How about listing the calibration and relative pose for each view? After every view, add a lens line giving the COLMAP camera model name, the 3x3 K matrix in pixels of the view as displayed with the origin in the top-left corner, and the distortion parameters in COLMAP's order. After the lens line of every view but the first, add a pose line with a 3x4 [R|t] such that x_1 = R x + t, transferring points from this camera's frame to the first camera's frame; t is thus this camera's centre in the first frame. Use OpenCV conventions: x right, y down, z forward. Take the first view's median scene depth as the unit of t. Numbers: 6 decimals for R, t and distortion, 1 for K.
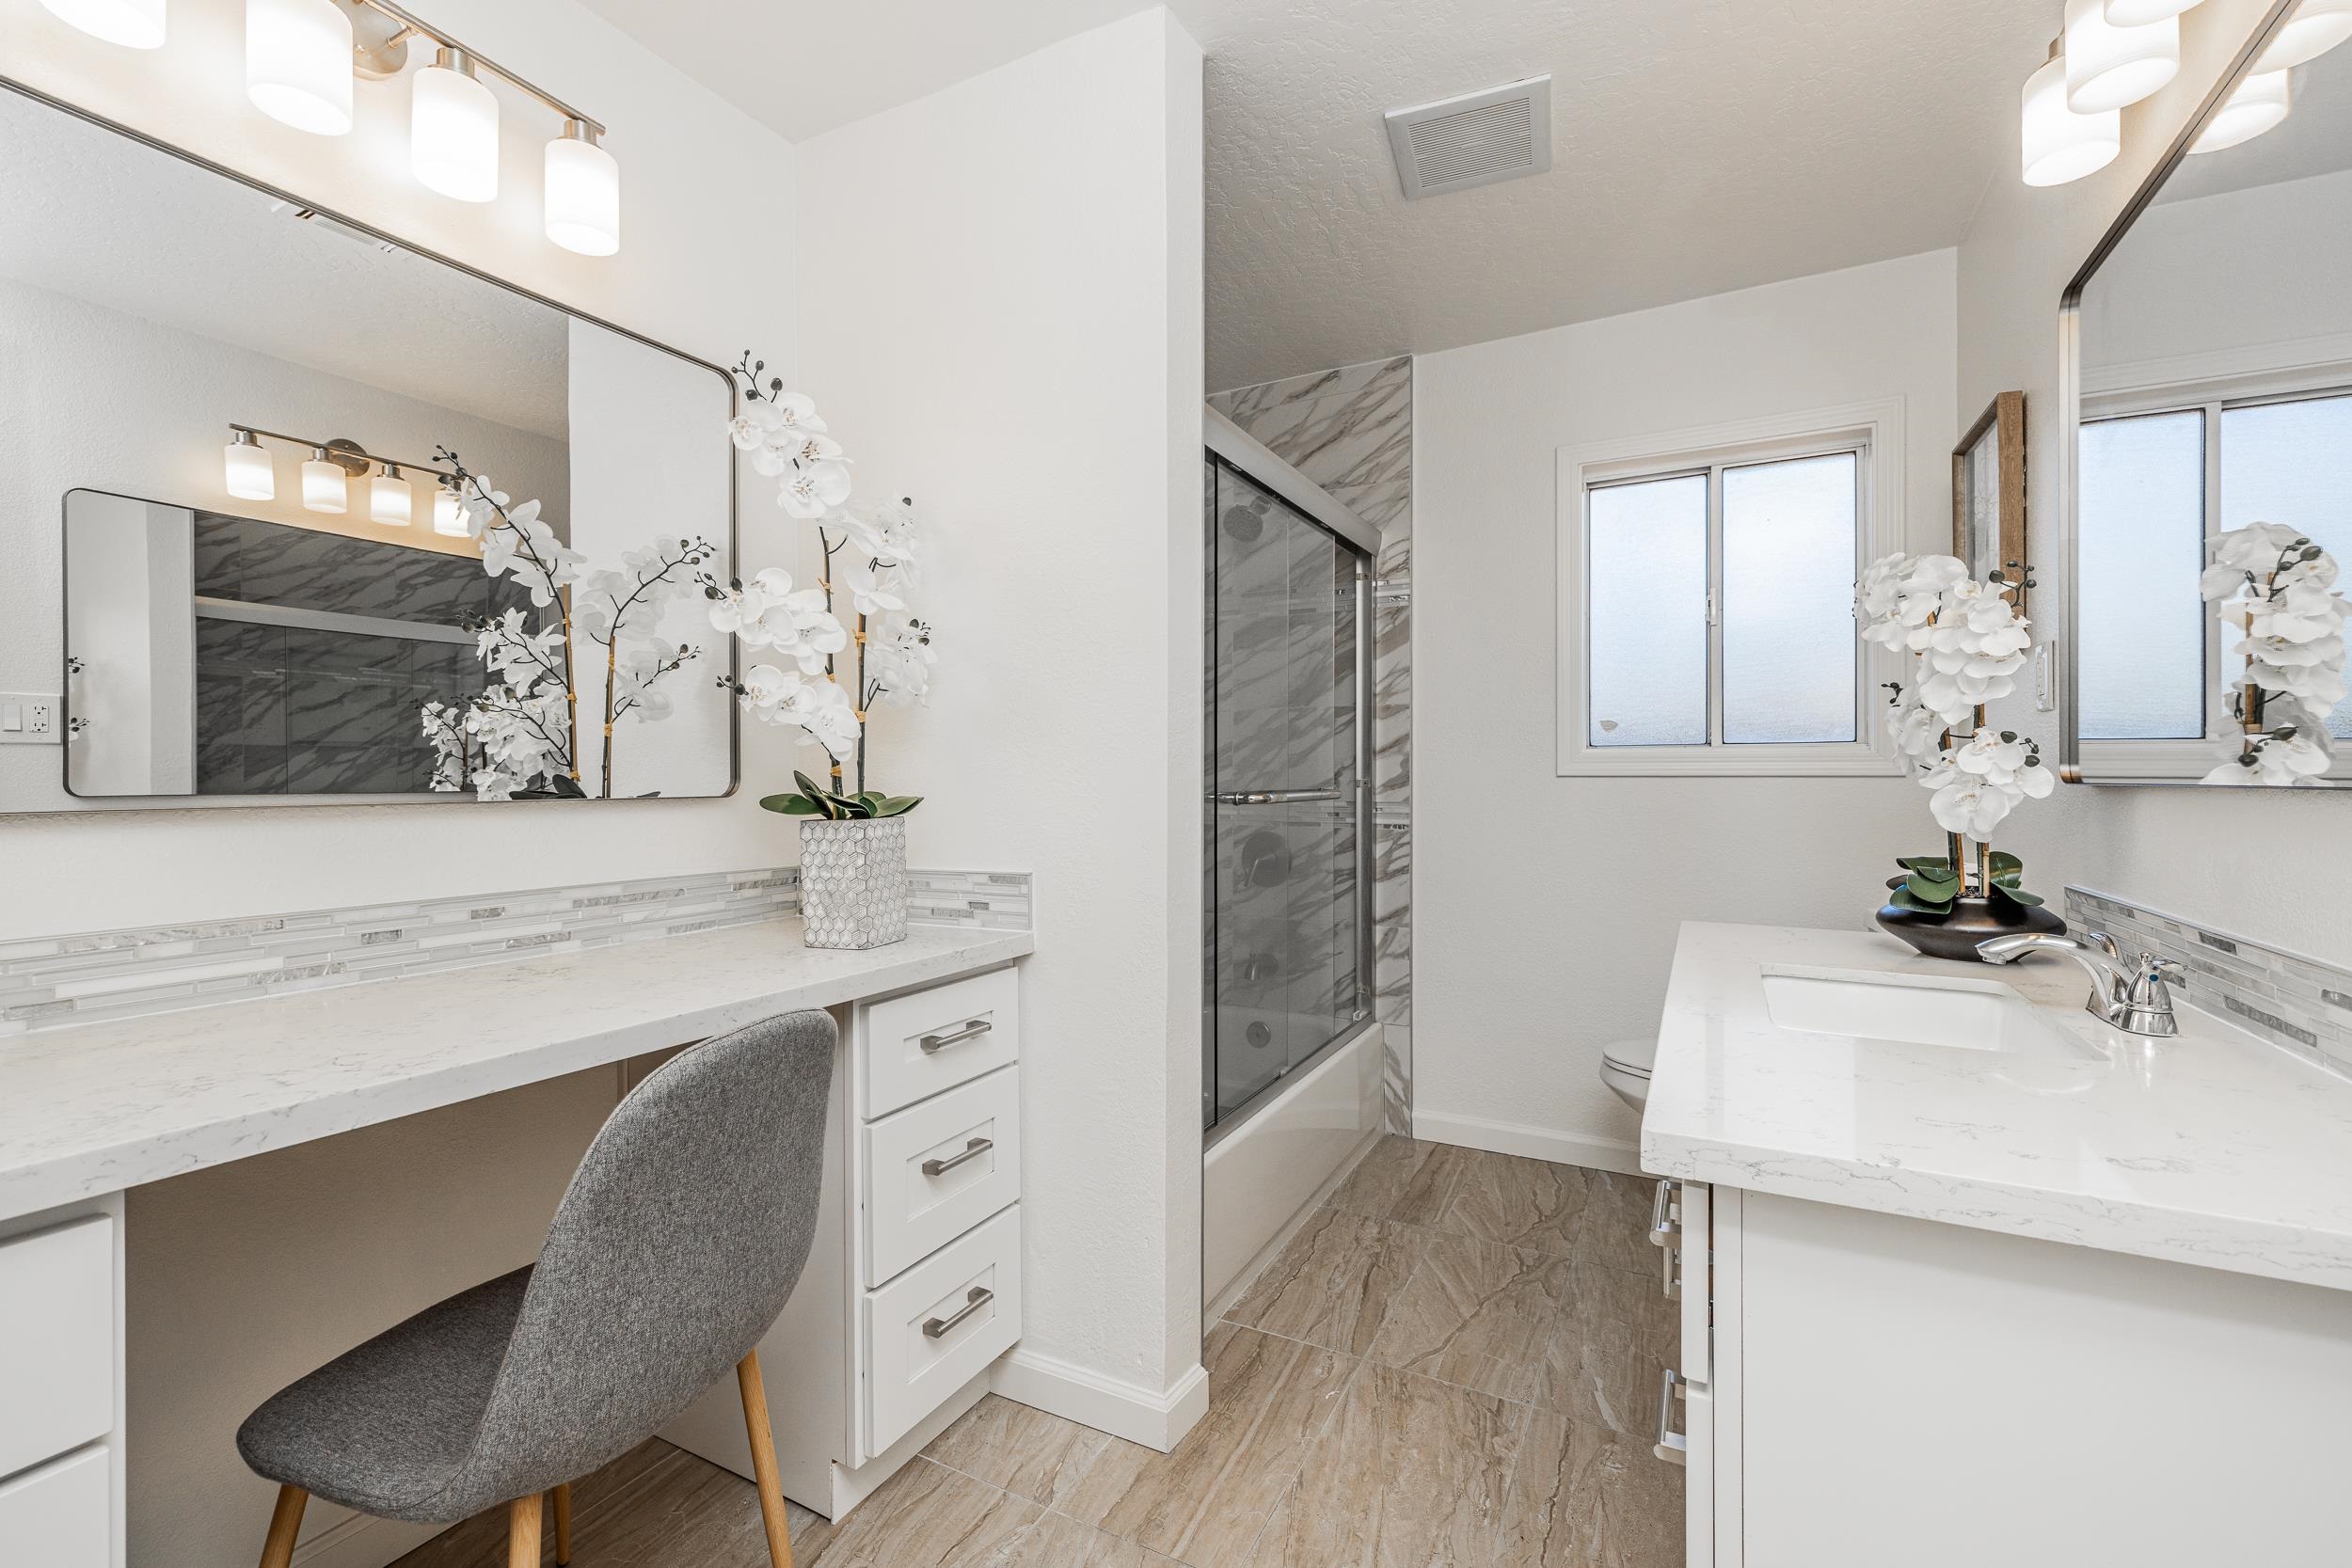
lens RADIAL K [[1002.2, 0, 1175.9], [0, 1002.2, 777.7], [0, 0, 1]] dist [-0.001456, 0.000195]
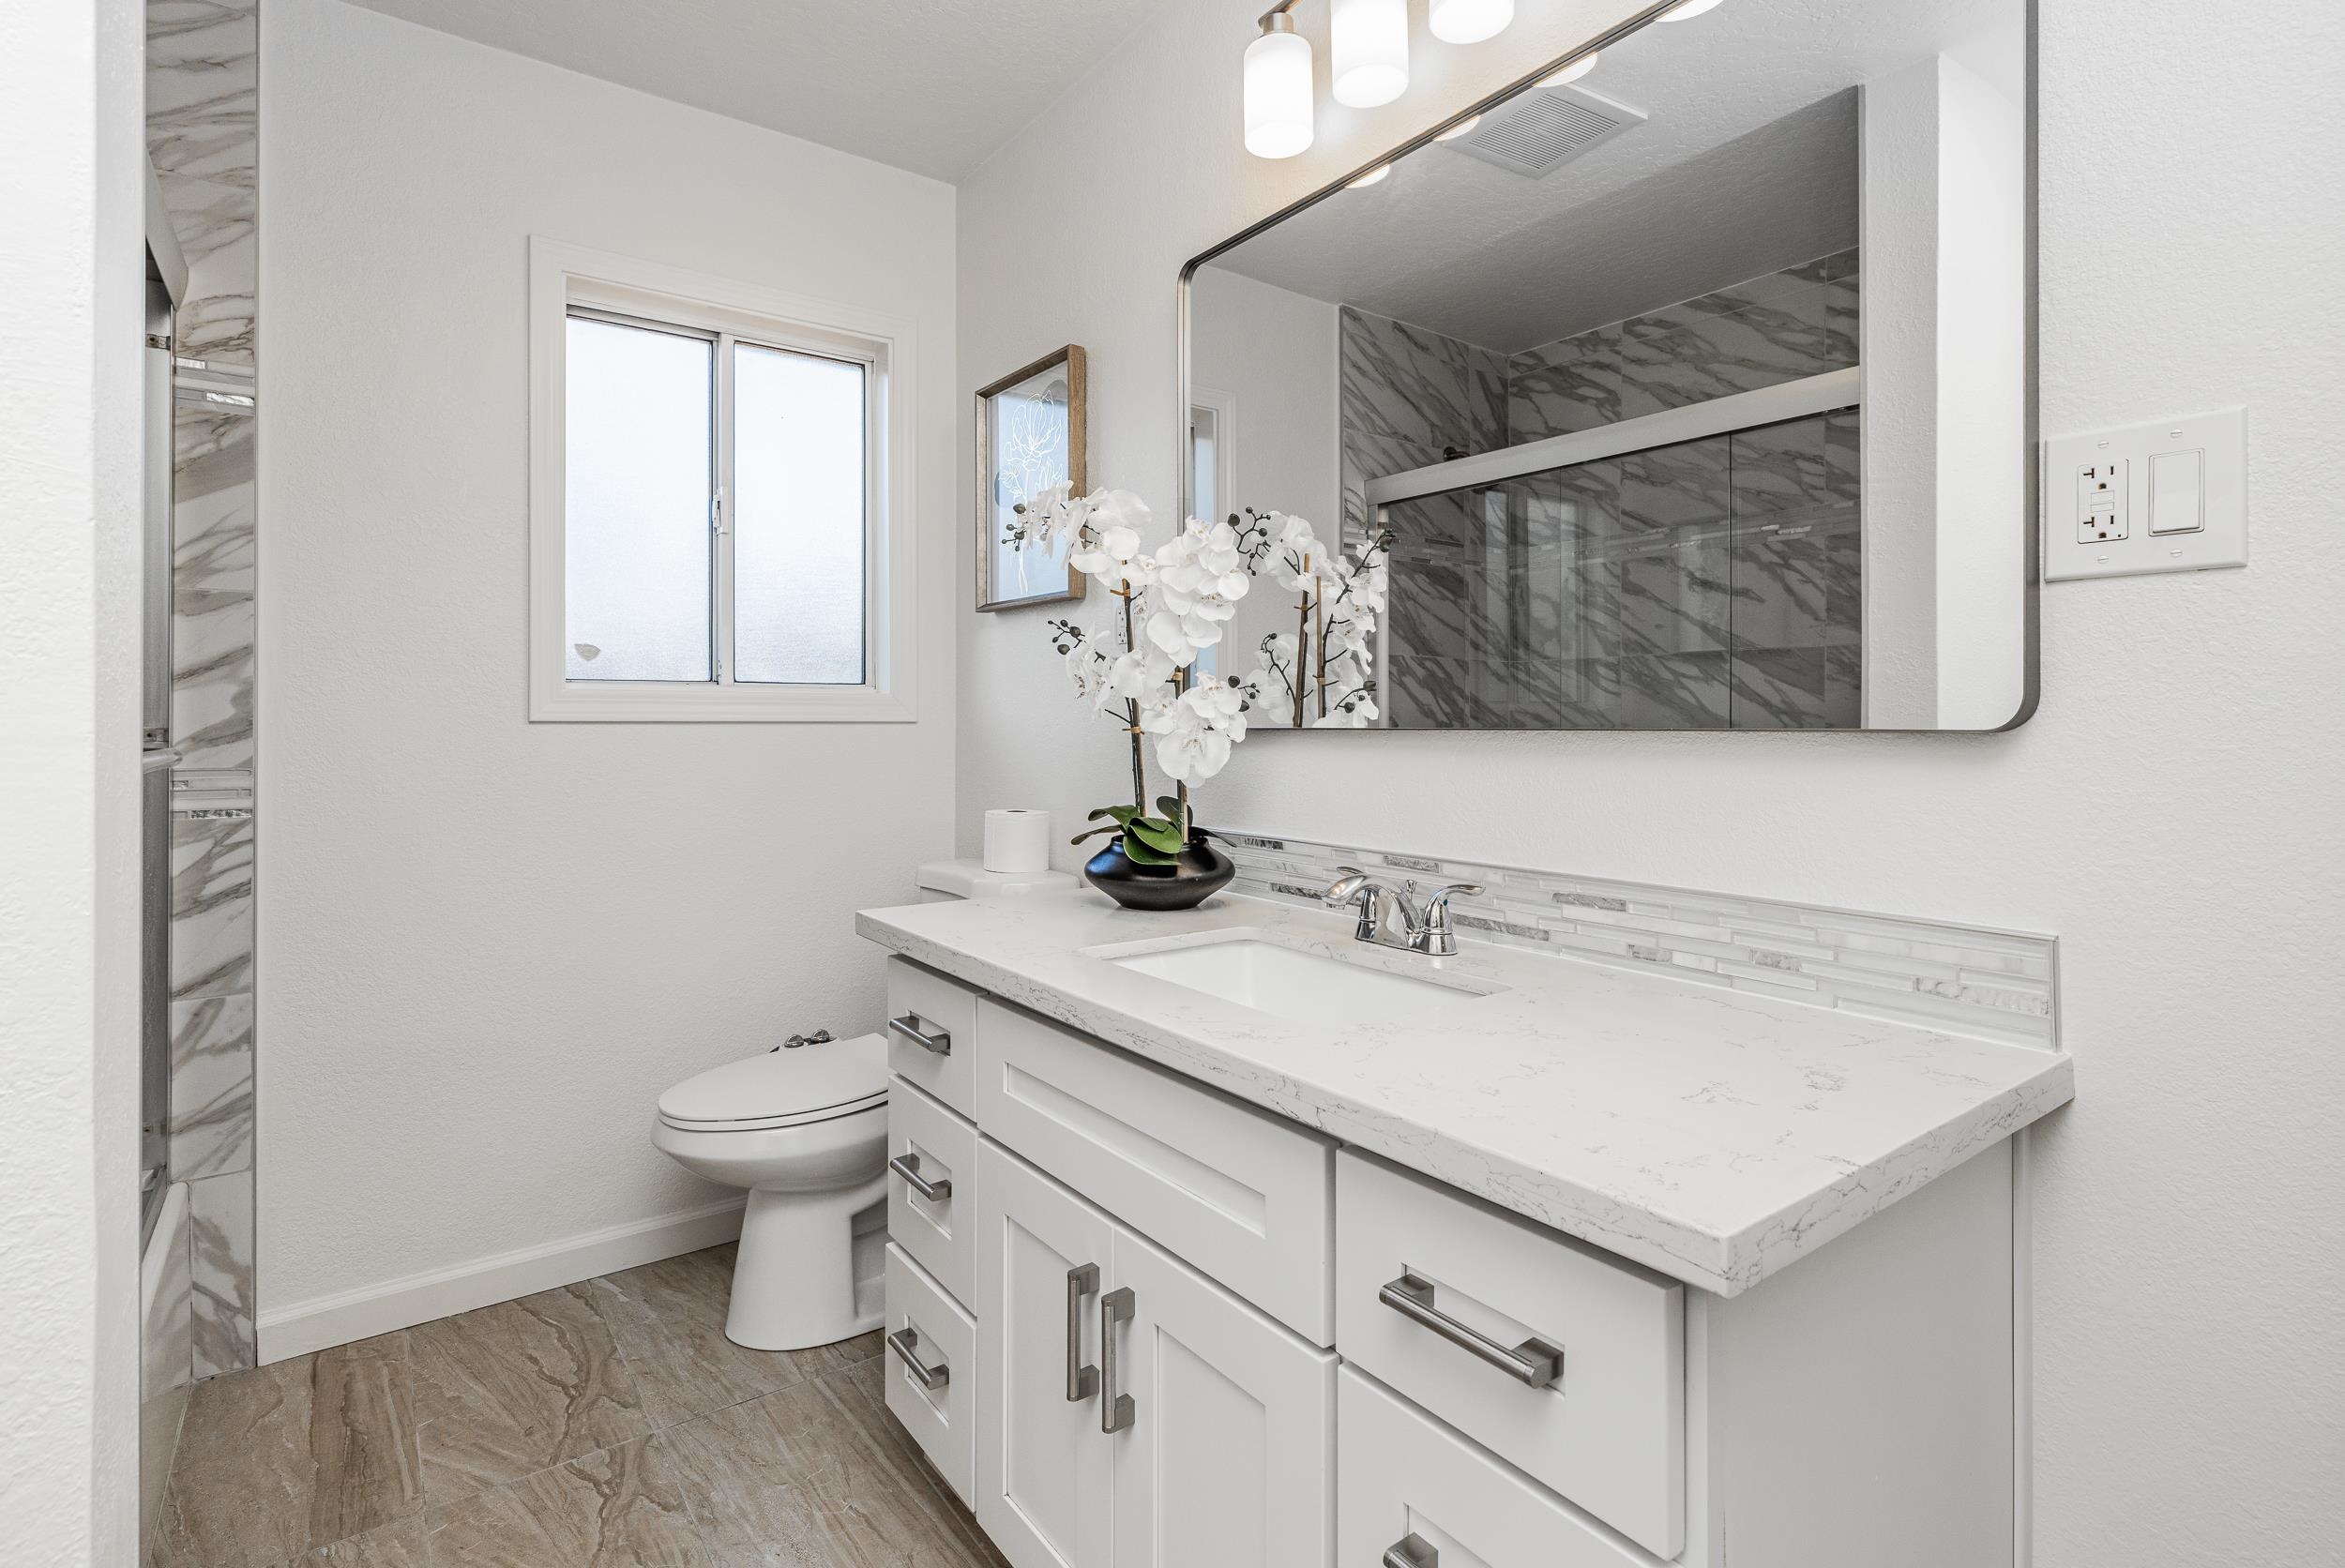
lens RADIAL K [[1124.2, 0, 1150.0], [0, 1124.2, 722.3], [0, 0, 1]] dist [0.000392, -0.000386]
pose [[0.448131, 0.001339, 0.893967, -0.104649], [0.002023, 0.999995, -0.002512, 0.001455], [-0.893966, 0.002934, 0.448126, 0.274393]]
